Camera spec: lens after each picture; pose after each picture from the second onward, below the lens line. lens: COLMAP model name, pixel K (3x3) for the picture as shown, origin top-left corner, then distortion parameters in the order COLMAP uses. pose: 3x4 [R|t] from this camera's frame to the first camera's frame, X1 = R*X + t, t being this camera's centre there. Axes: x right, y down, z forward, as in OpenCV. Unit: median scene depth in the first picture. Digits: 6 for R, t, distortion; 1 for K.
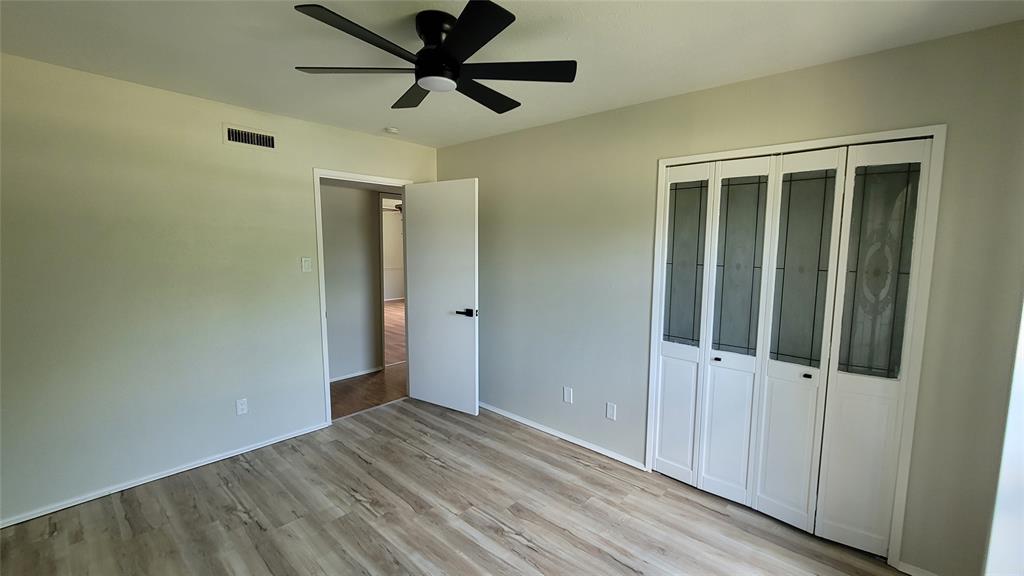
lens RADIAL K [[415.6, 0, 498.7], [0, 415.6, 288.2], [0, 0, 1]] dist [-0.003217, -0.000682]
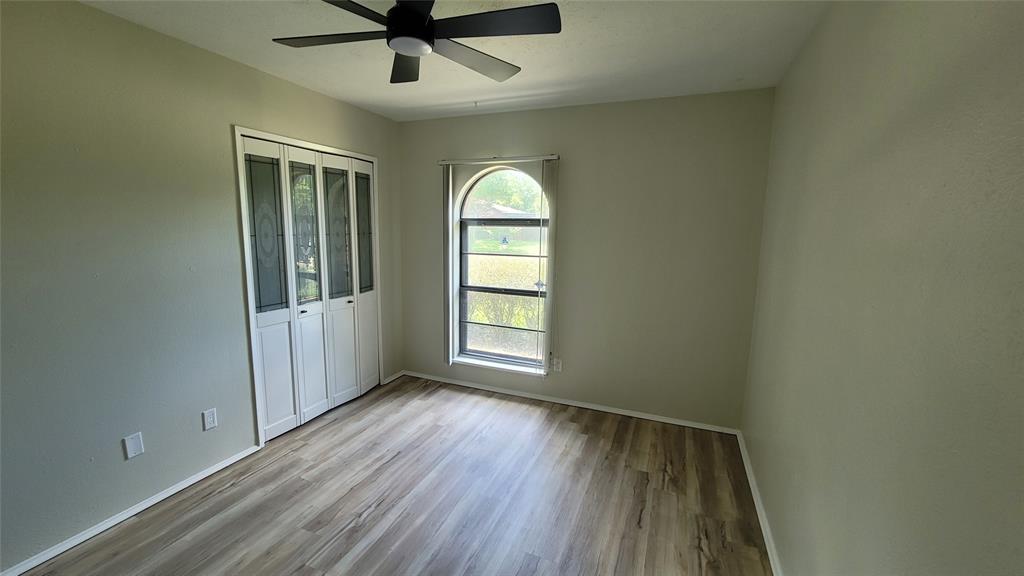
lens RADIAL K [[415.6, 0, 530.1], [0, 415.6, 290.9], [0, 0, 1]] dist [-0.003217, -0.000682]
pose [[-0.383964, -0.167583, 0.908013, -0.833968], [0.072756, 0.974843, 0.210683, -0.098441], [-0.920477, 0.146958, -0.362112, 0.823548]]
